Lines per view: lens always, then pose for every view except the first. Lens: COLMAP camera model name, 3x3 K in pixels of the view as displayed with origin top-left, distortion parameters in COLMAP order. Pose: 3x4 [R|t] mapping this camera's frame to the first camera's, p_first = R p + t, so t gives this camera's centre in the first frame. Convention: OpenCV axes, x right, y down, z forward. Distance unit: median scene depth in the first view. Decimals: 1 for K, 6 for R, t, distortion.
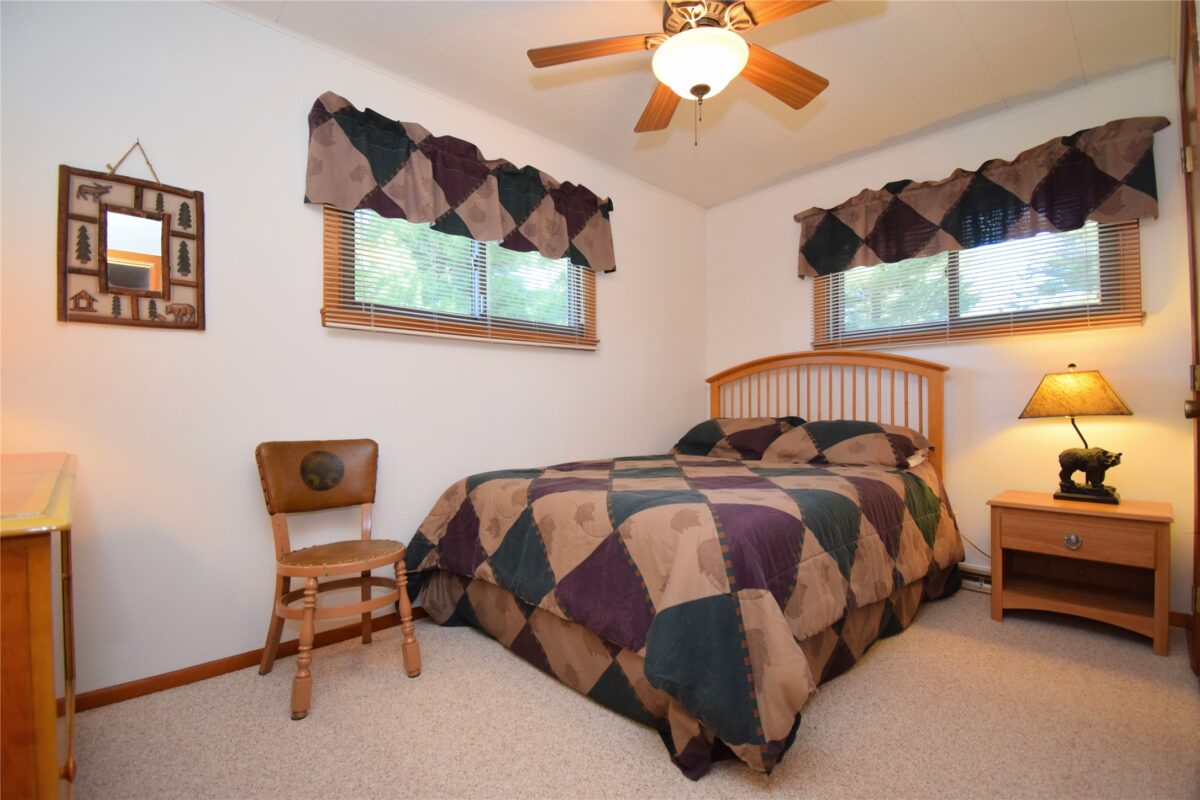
lens RADIAL K [[530.7, 0, 605.0], [0, 530.7, 402.8], [0, 0, 1]] dist [0.019864, -0.022540]
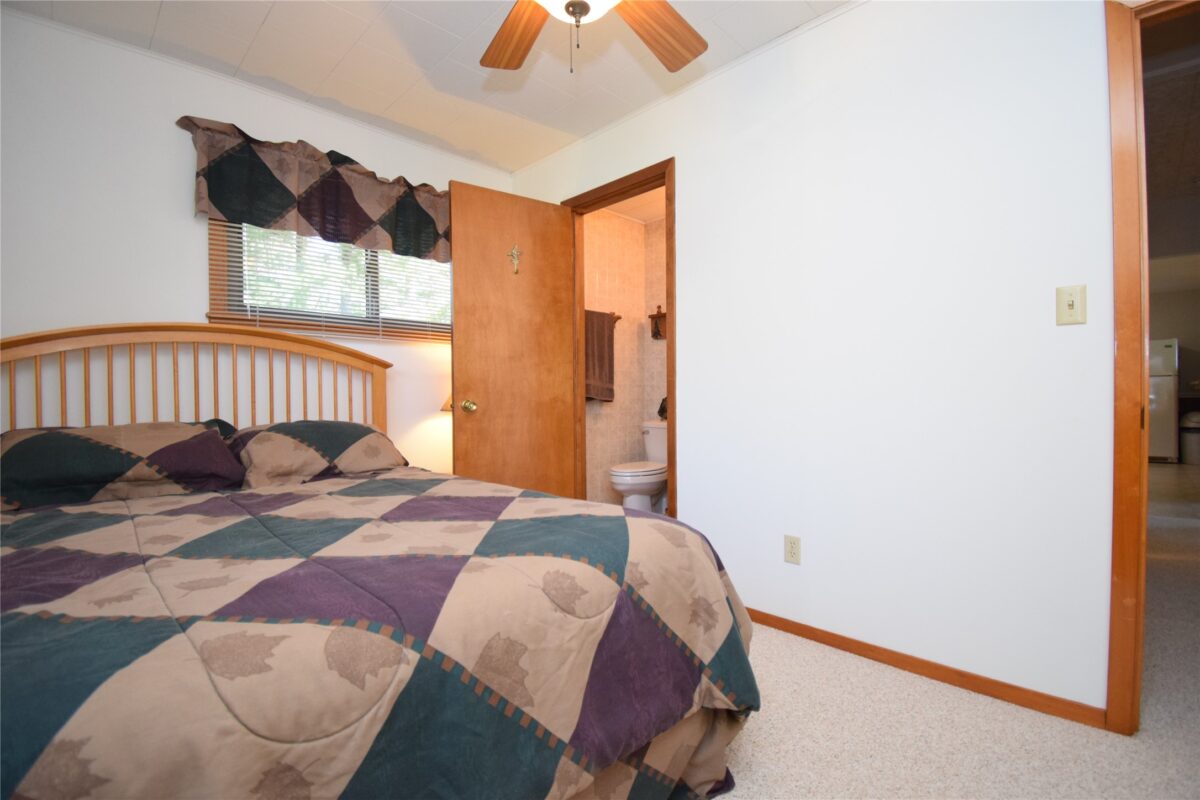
lens RADIAL K [[530.7, 0, 605.0], [0, 530.7, 402.8], [0, 0, 1]] dist [0.019864, -0.022540]
pose [[-0.020470, -0.004837, 0.999779, -0.365581], [-0.004774, 0.999977, 0.004740, -0.000436], [-0.999779, -0.004676, -0.020493, 0.570365]]
